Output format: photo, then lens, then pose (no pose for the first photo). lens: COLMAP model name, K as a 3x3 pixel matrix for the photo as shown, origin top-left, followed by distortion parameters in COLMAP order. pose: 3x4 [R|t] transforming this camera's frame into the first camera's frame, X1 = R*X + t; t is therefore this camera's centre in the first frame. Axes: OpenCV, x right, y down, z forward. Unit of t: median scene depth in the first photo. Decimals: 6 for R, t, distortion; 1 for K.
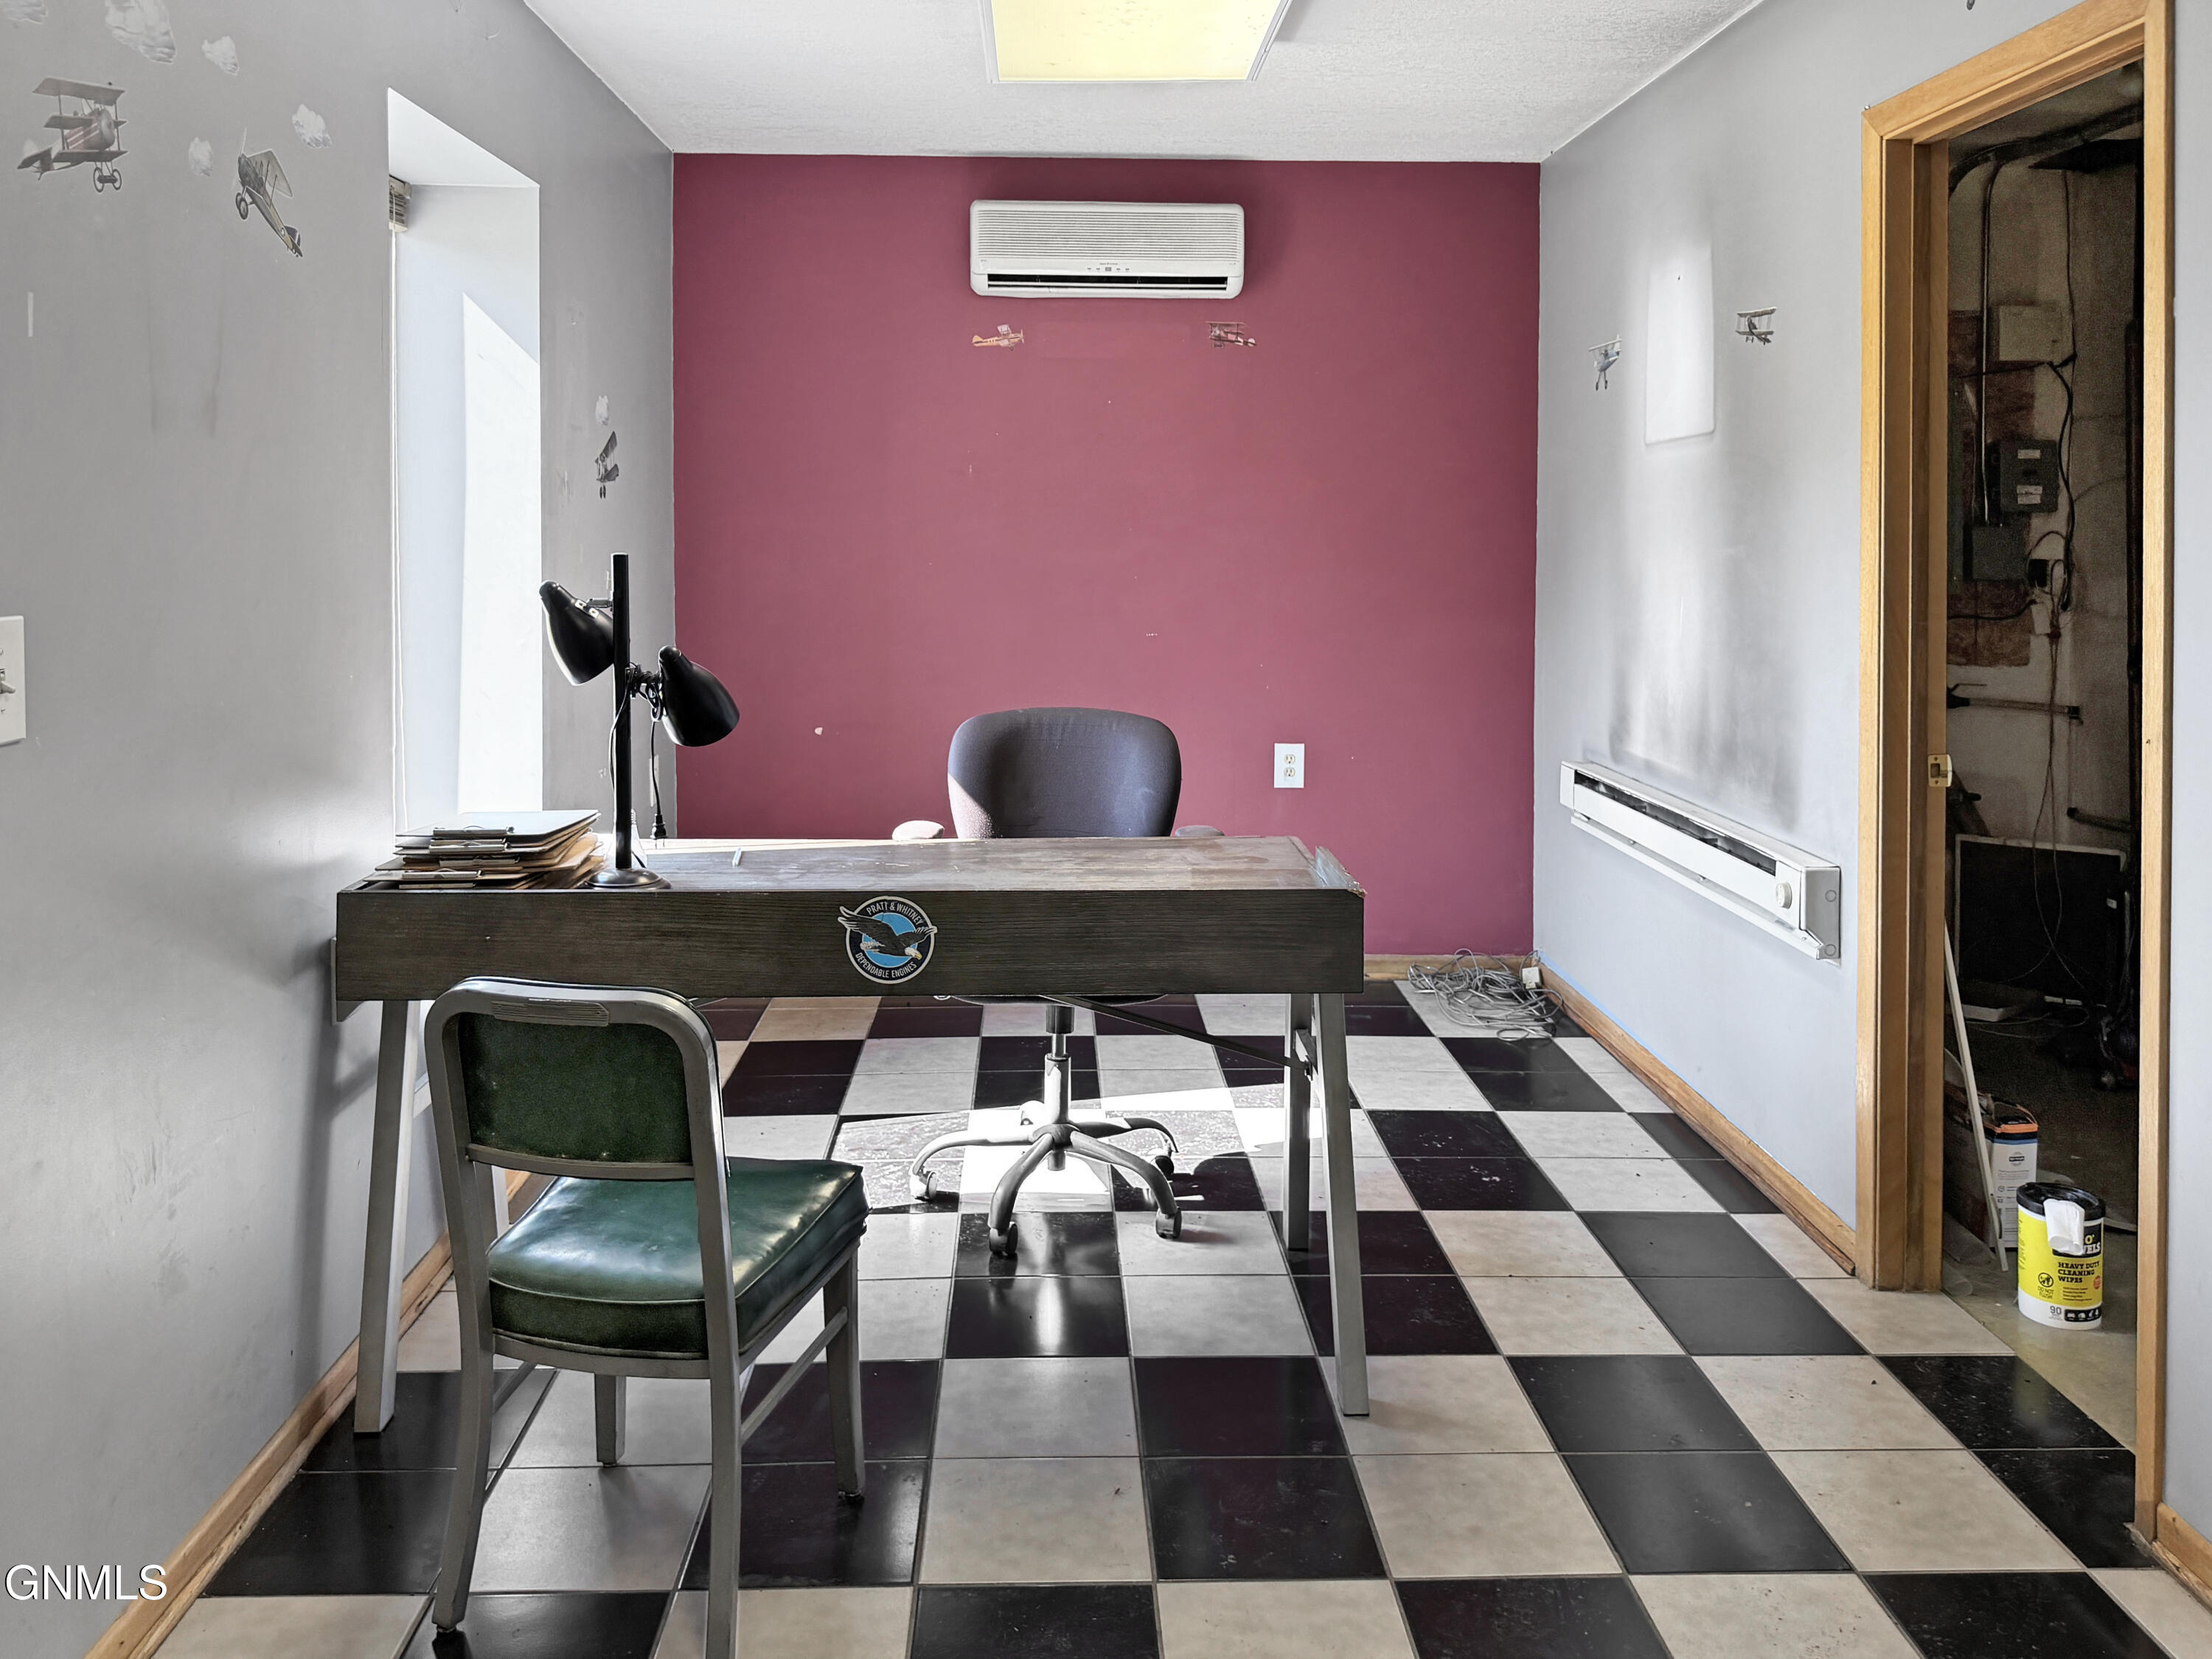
lens RADIAL K [[1755.4, 0, 1112.4], [0, 1755.4, 746.8], [0, 0, 1]] dist [0.177630, -0.322409]
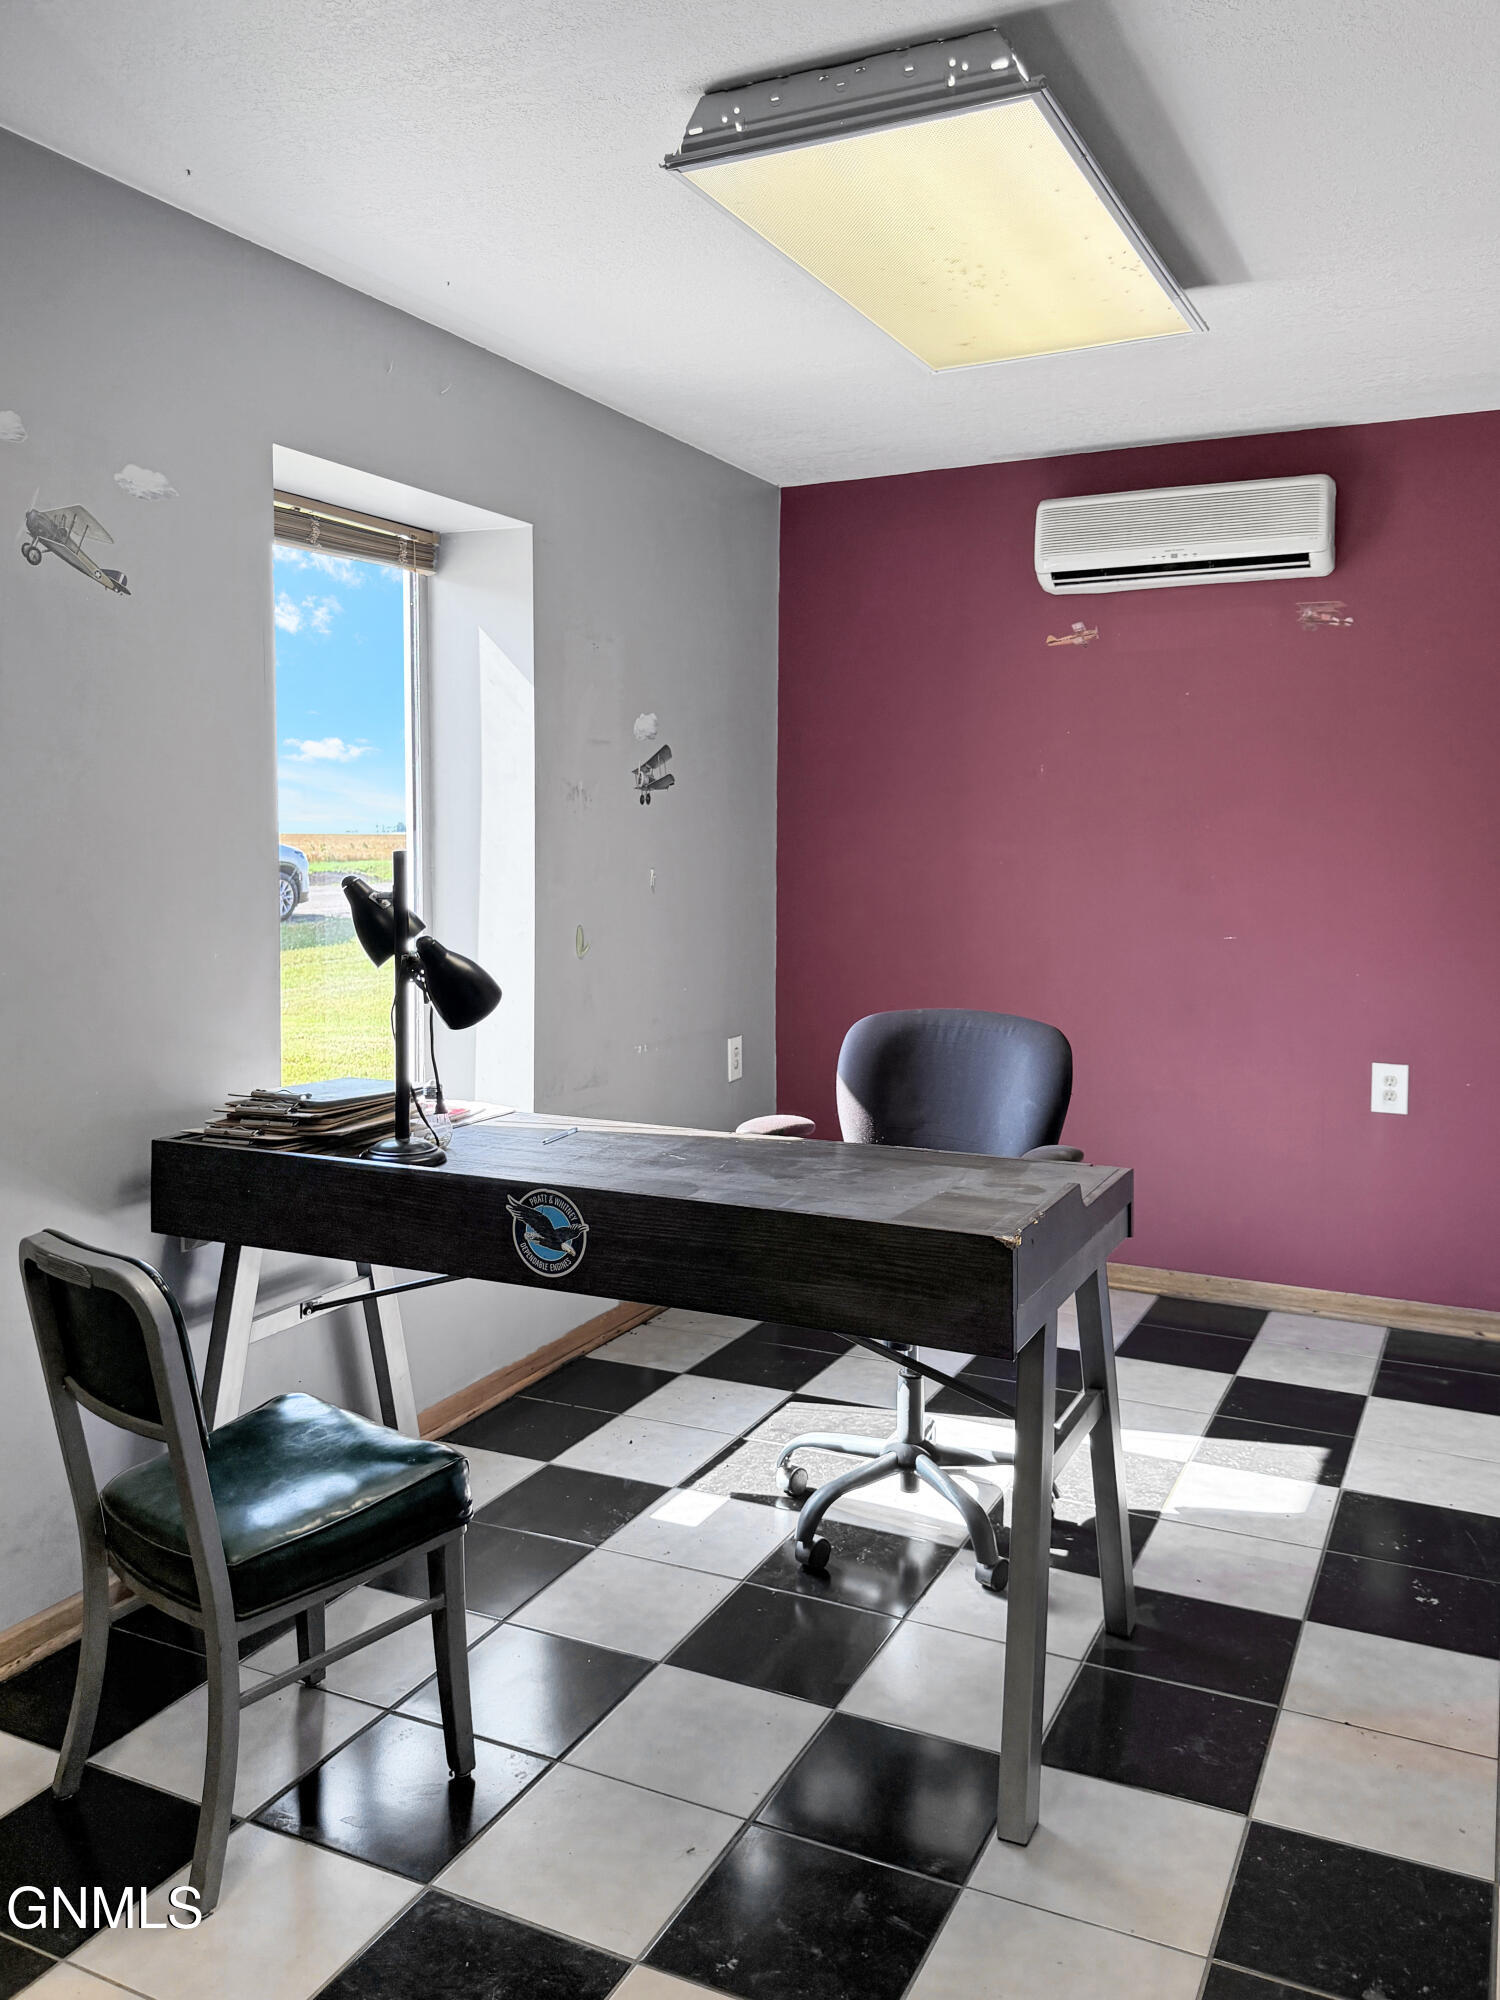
lens RADIAL K [[1587.1, 0, 750.0], [0, 1587.1, 1000.0], [0, 0, 1]] dist [0.177630, -0.322409]
pose [[0.887171, 0.043914, -0.459347, 0.279930], [-0.053341, 0.998548, -0.007559, -0.015884], [0.458348, 0.031208, 0.888225, 0.176321]]
